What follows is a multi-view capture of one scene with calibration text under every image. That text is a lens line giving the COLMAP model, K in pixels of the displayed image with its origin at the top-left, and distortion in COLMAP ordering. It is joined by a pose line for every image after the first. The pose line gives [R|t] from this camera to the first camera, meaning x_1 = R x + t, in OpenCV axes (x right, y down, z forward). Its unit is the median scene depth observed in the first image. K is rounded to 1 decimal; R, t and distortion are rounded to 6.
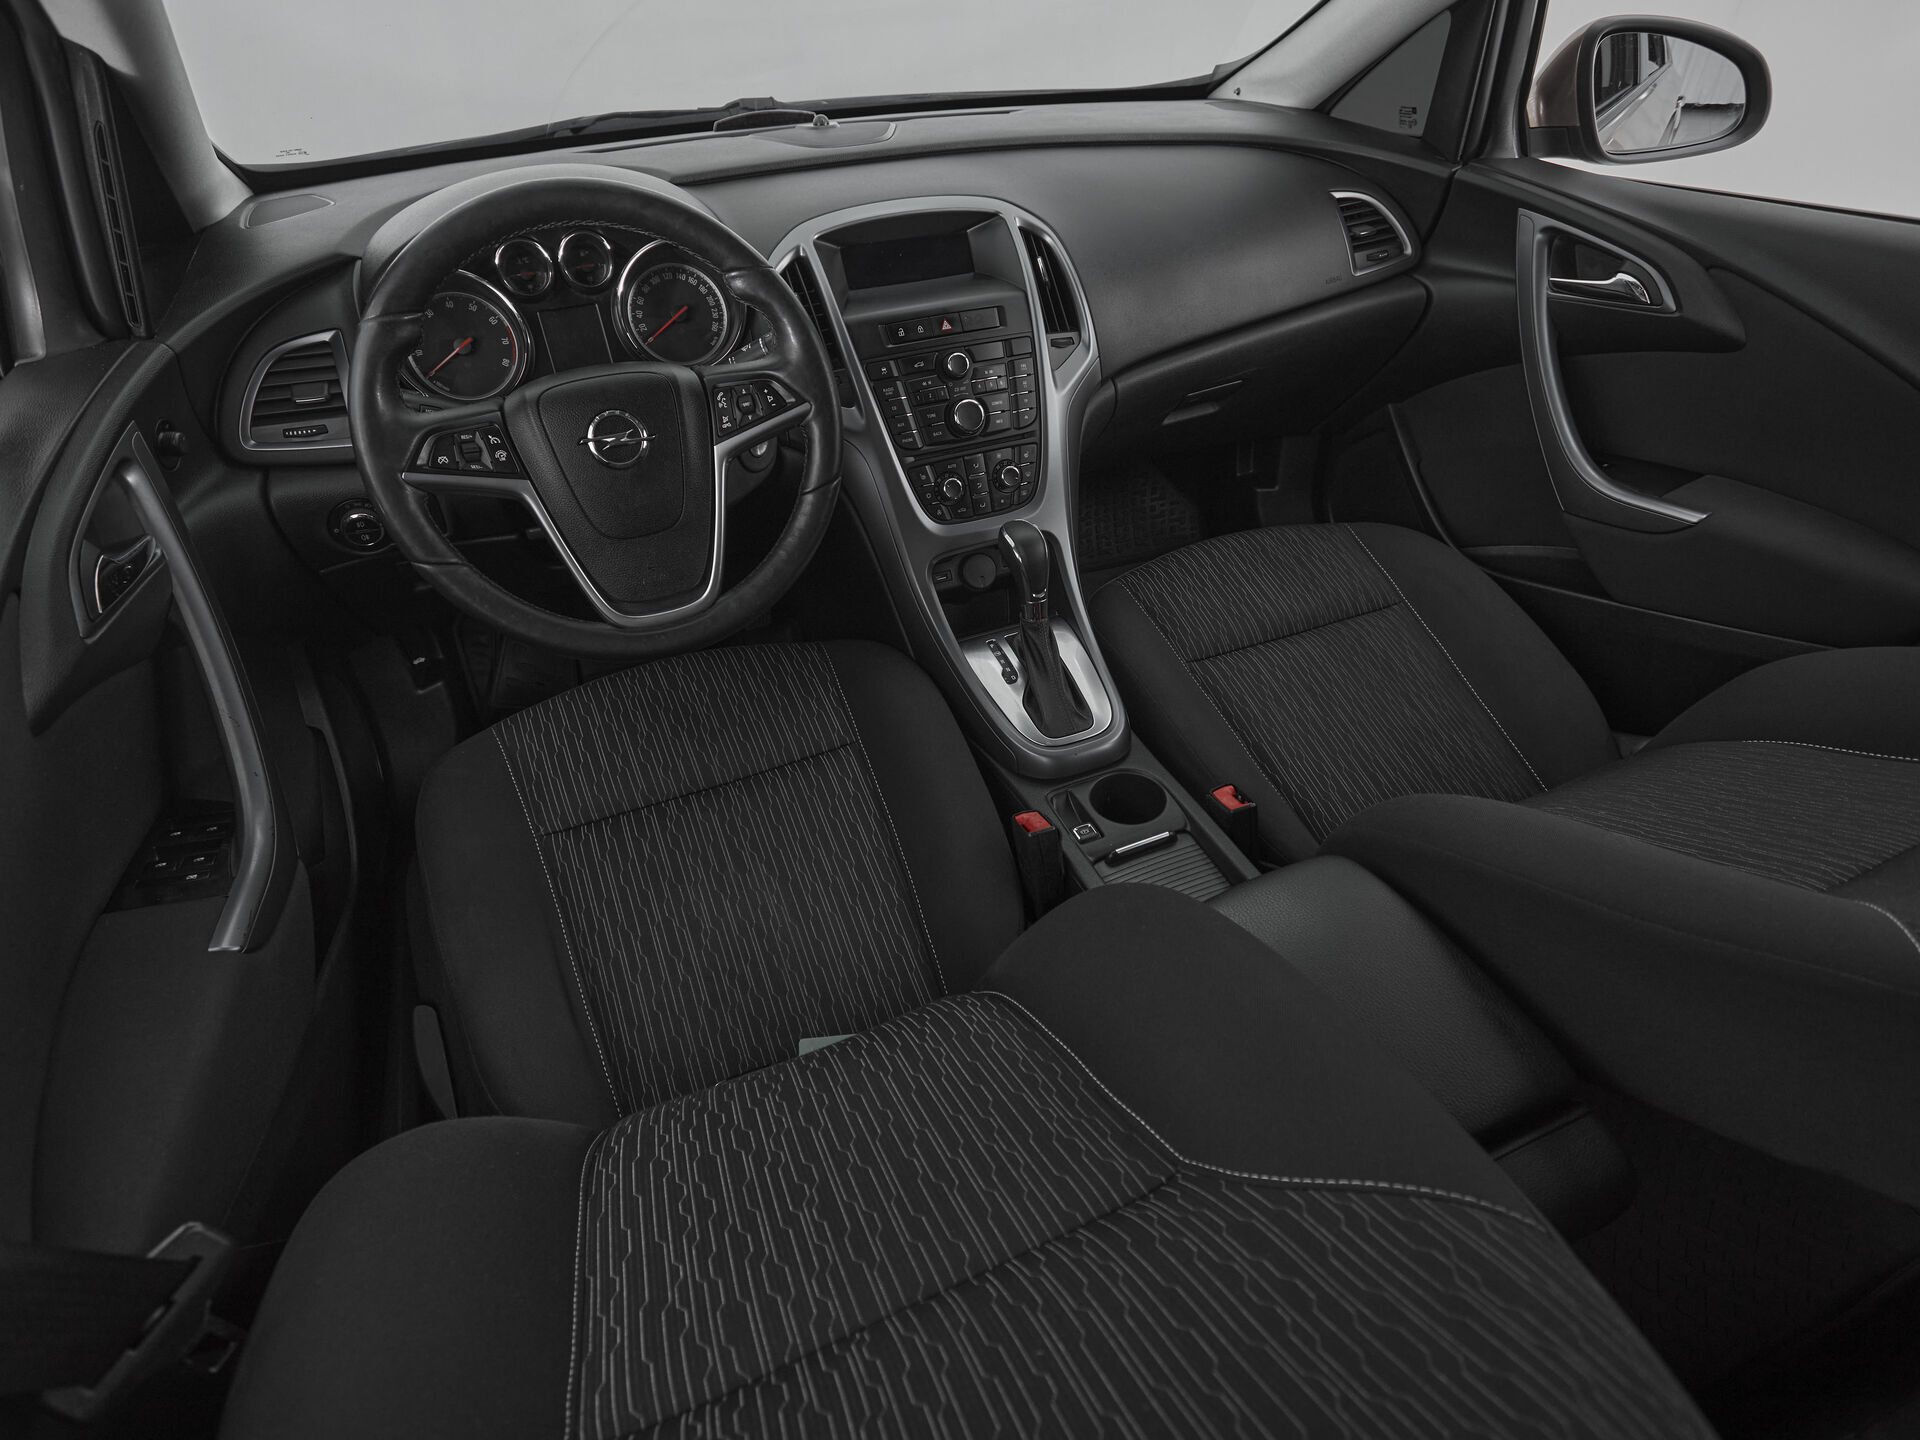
lens RADIAL K [[1024.1, 0, 960.0], [0, 1024.1, 720.0], [0, 0, 1]] dist [-0.000193, -0.000653]
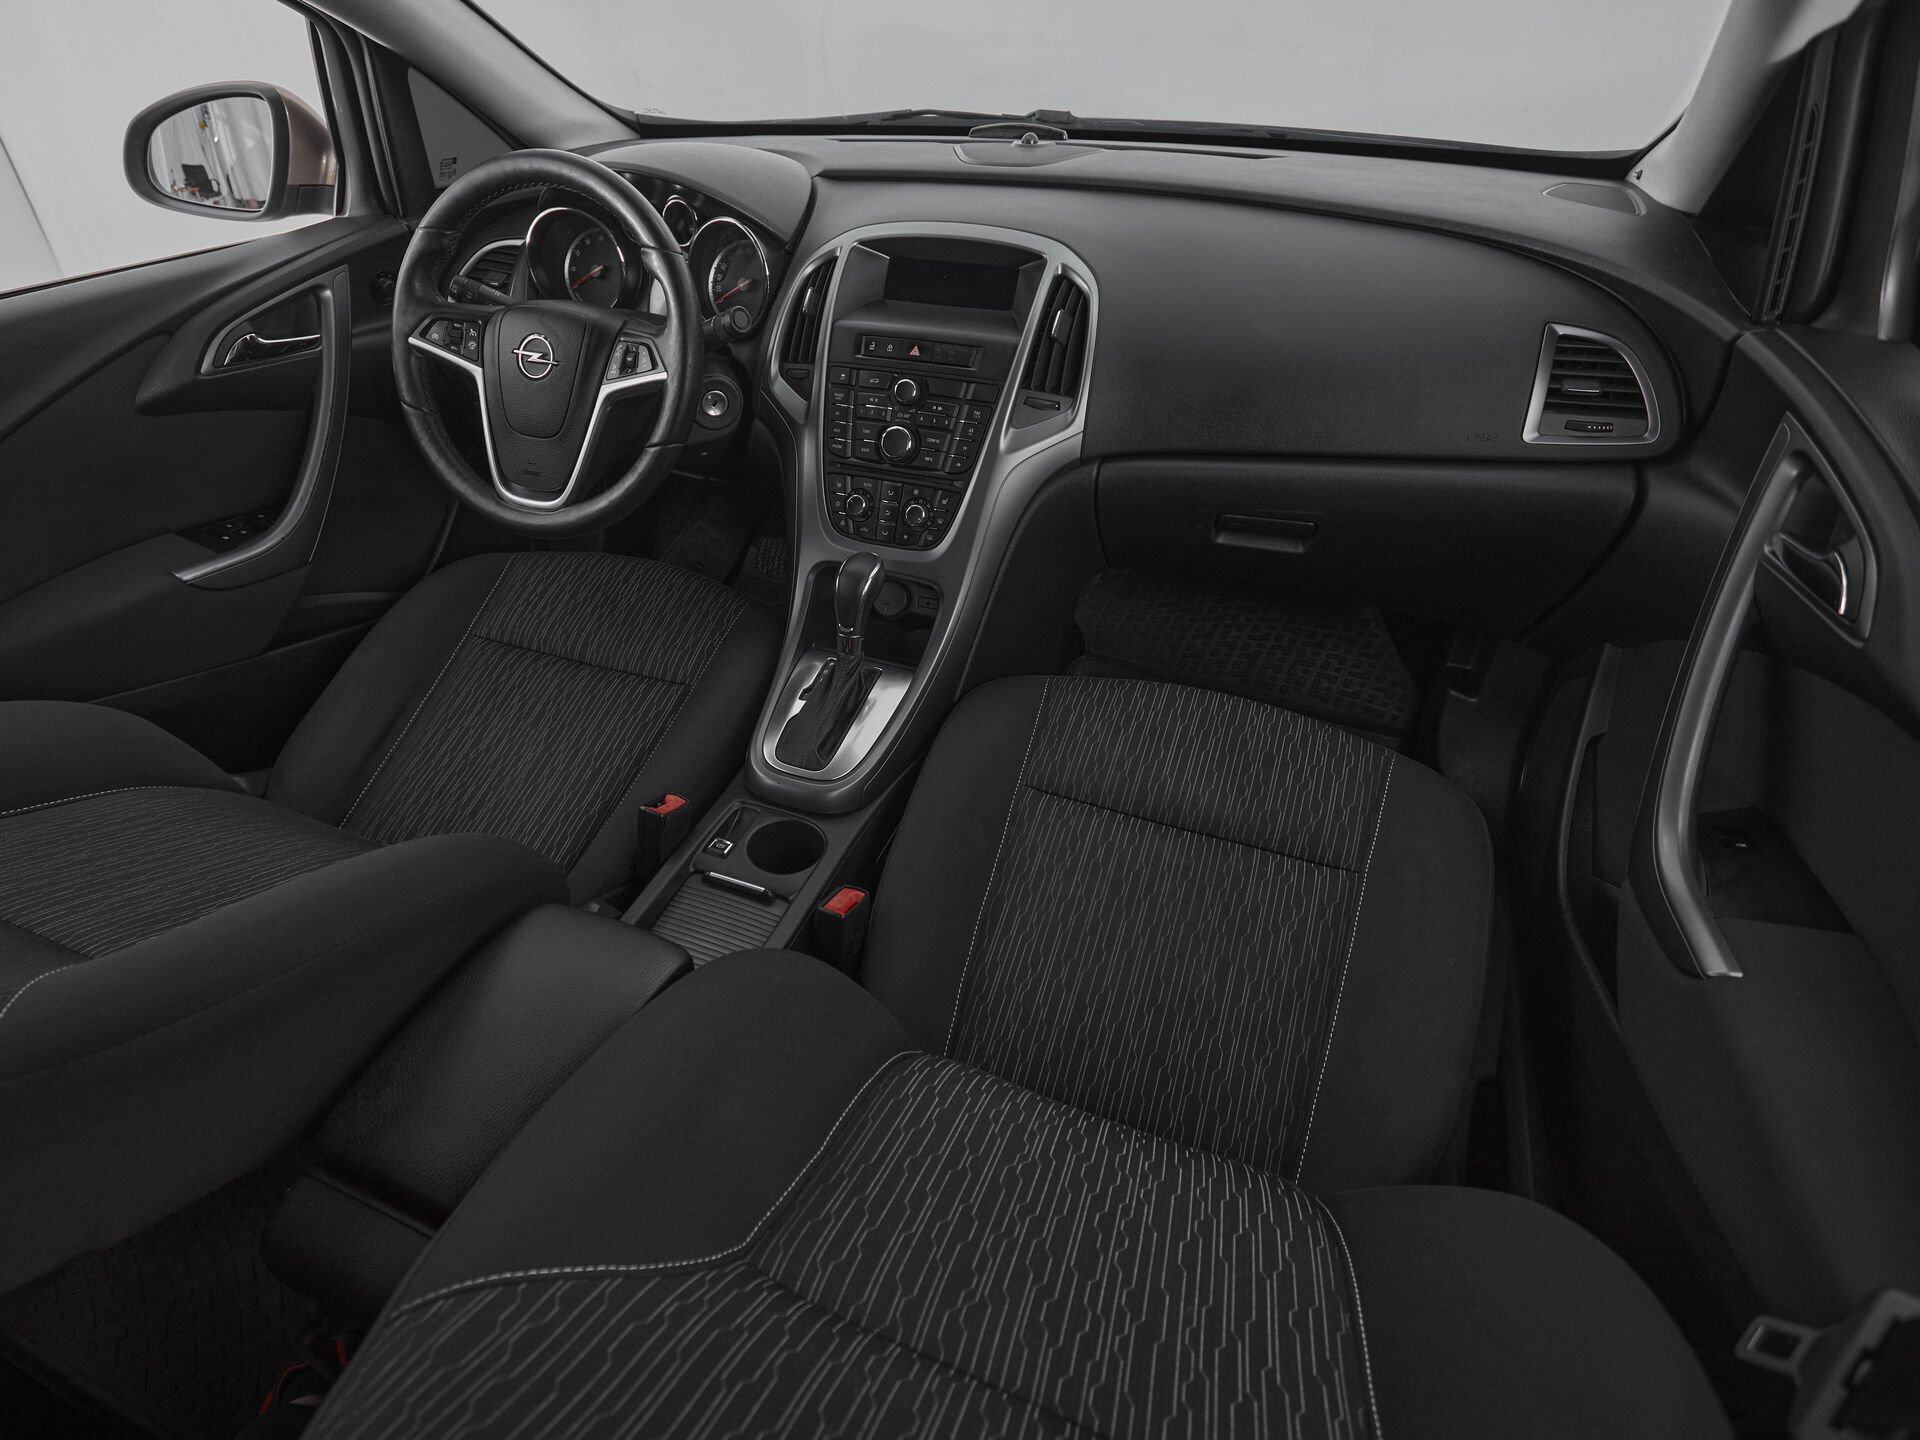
lens RADIAL K [[1011.6, 0, 833.6], [0, 1011.6, 709.2], [0, 0, 1]] dist [-0.000348, -0.000565]
pose [[0.683123, 0.447846, -0.576868, 0.638904], [-0.446265, 0.881254, 0.155689, -0.192975], [0.578092, 0.151081, 0.801863, 0.217282]]
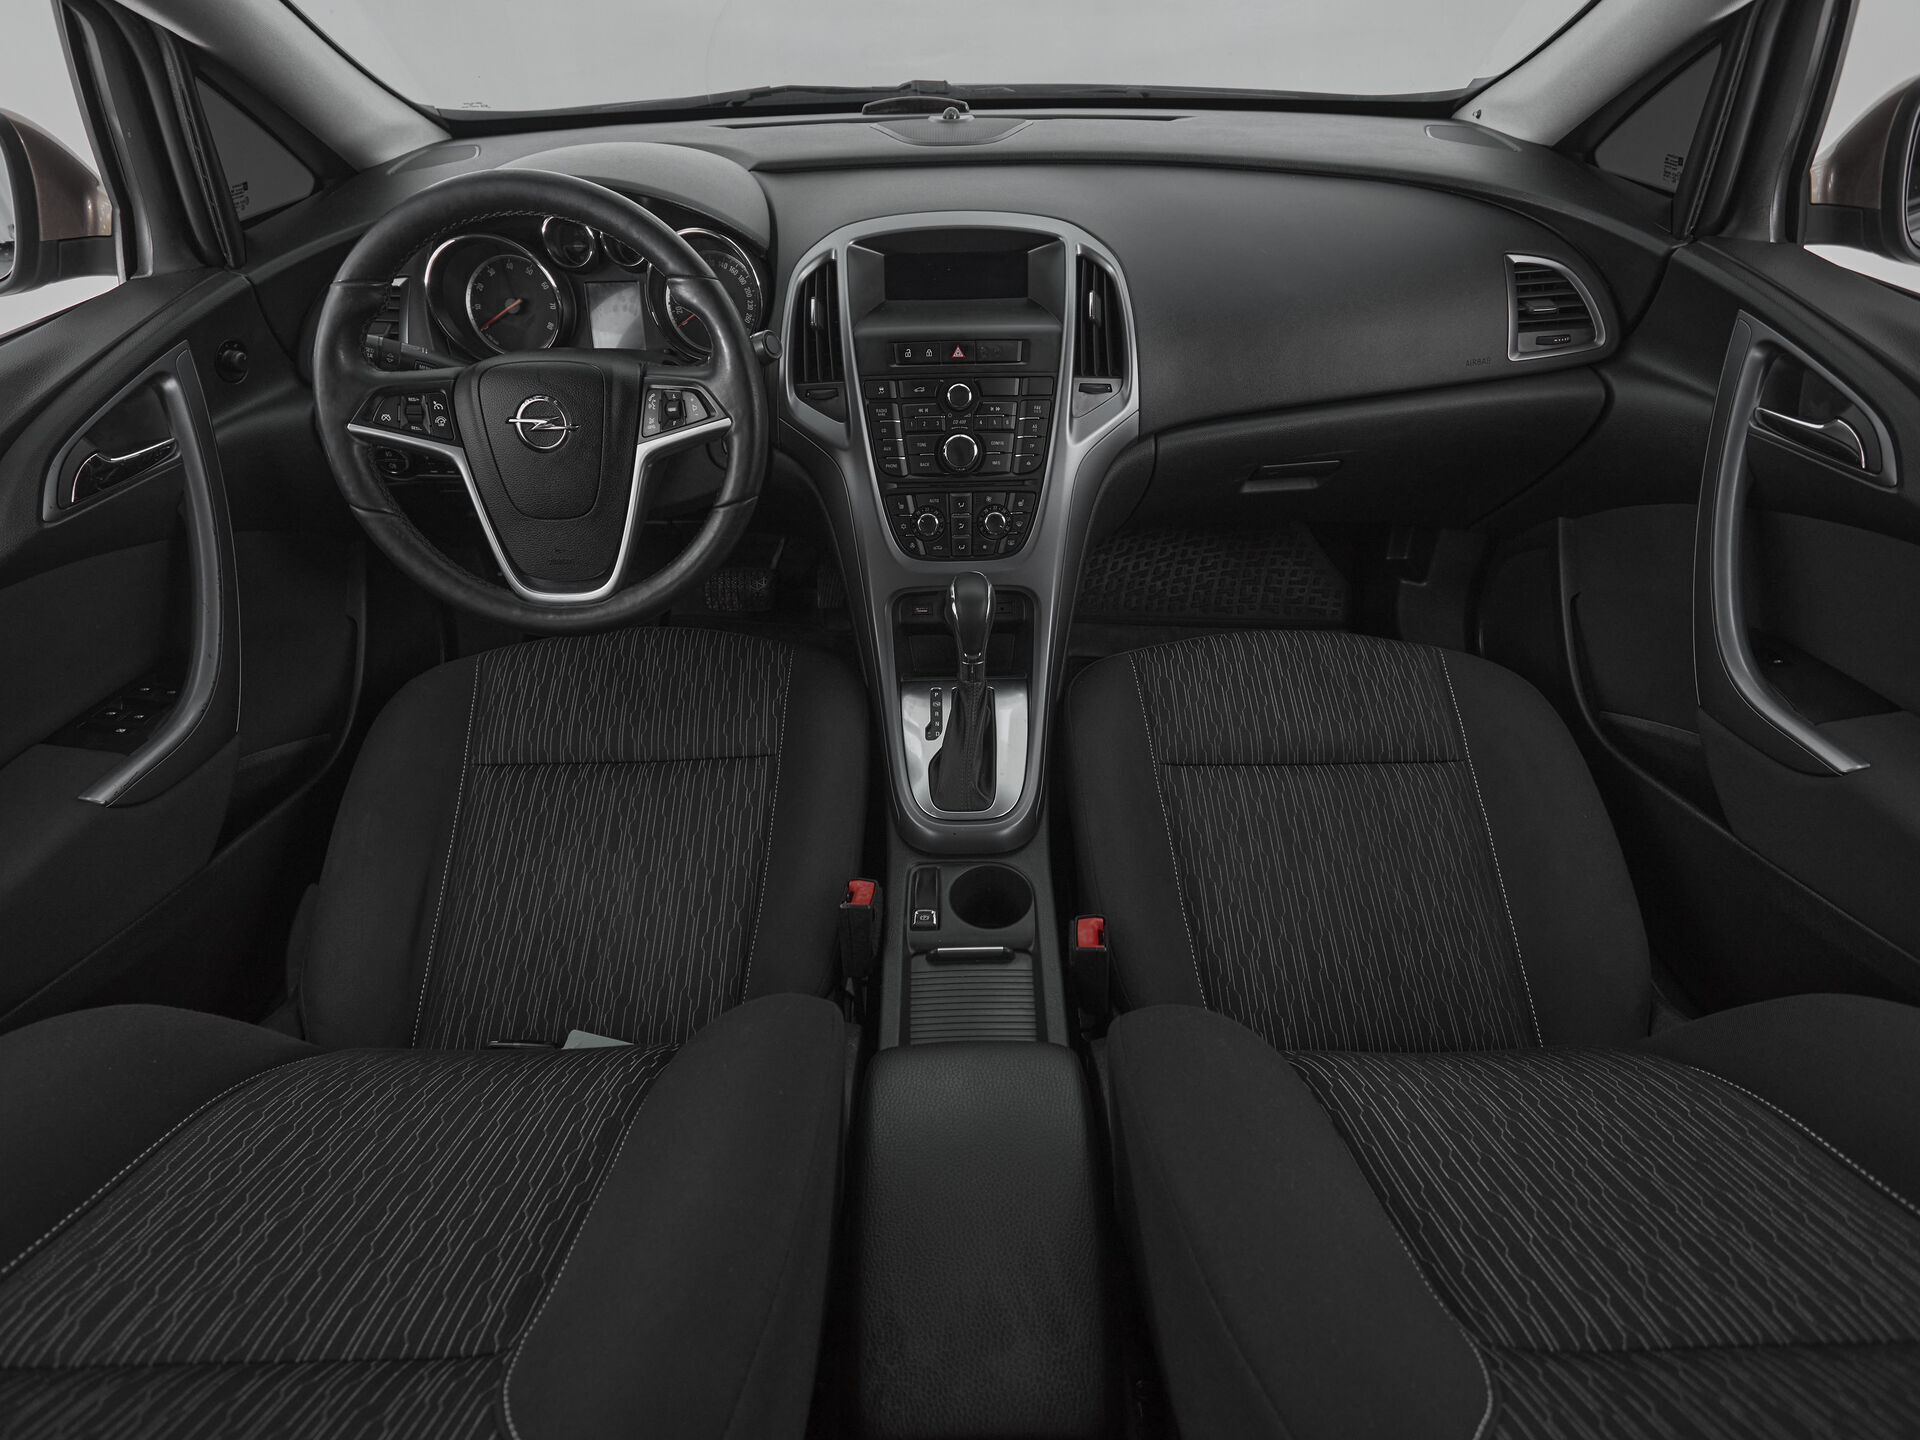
lens RADIAL K [[1005.5, 0, 938.6], [0, 1005.5, 717.7], [0, 0, 1]] dist [-0.000402, -0.001311]
pose [[0.922542, 0.256875, -0.287977, 0.313765], [-0.245206, 0.966445, 0.076543, -0.126047], [0.297976, -0.000001, 0.954573, 0.114726]]
